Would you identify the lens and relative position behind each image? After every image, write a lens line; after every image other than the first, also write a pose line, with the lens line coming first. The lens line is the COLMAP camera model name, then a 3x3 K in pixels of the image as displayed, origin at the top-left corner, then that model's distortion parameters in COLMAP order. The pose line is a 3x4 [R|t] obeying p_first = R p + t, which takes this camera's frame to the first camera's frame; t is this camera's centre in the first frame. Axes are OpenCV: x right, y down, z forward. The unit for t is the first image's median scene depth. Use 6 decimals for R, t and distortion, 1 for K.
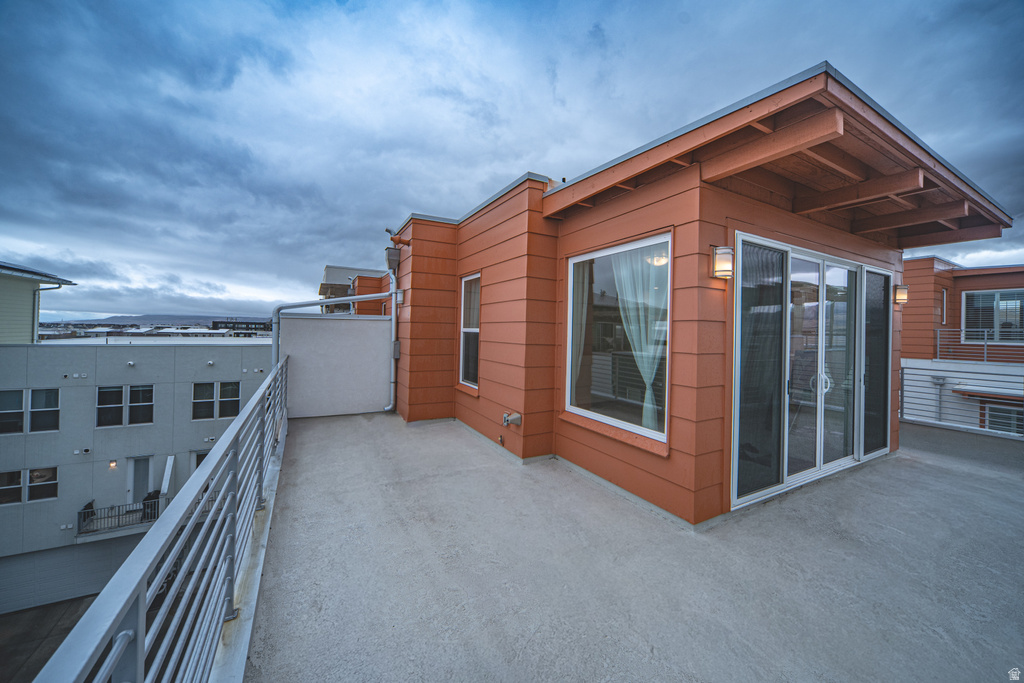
lens RADIAL K [[369.9, 0, 514.2], [0, 369.9, 326.7], [0, 0, 1]] dist [-0.009918, 0.000098]
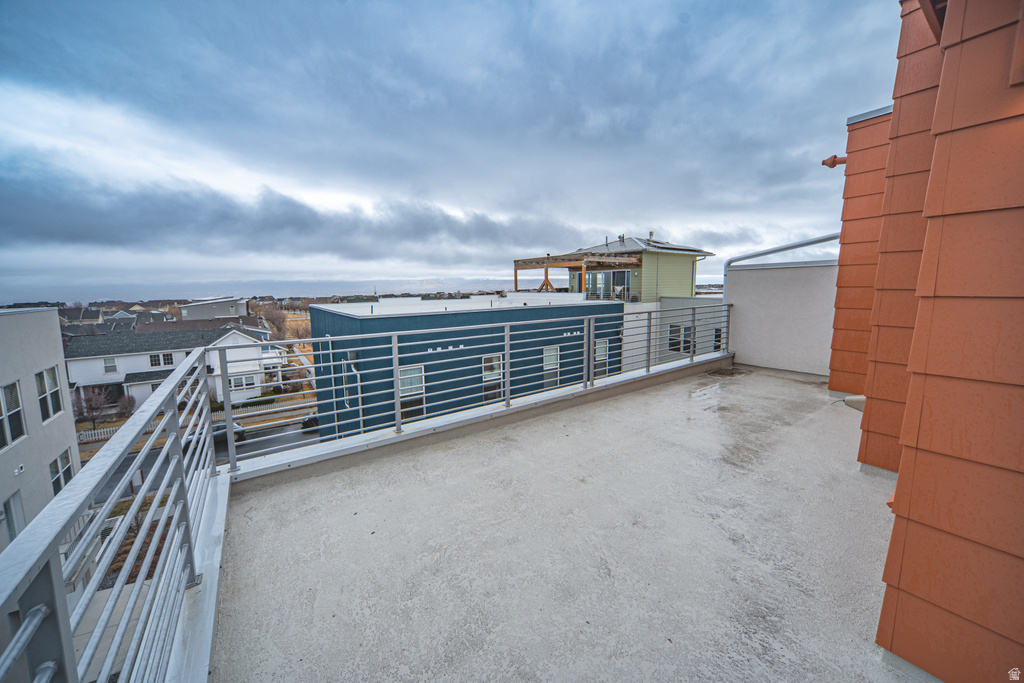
lens RADIAL K [[376.7, 0, 513.5], [0, 376.7, 323.9], [0, 0, 1]] dist [-0.016193, 0.004655]
pose [[0.106272, 0.077054, -0.991347, 0.771863], [0.028211, 0.996358, 0.080467, 0.050284], [0.993937, -0.036518, 0.103712, 0.417776]]
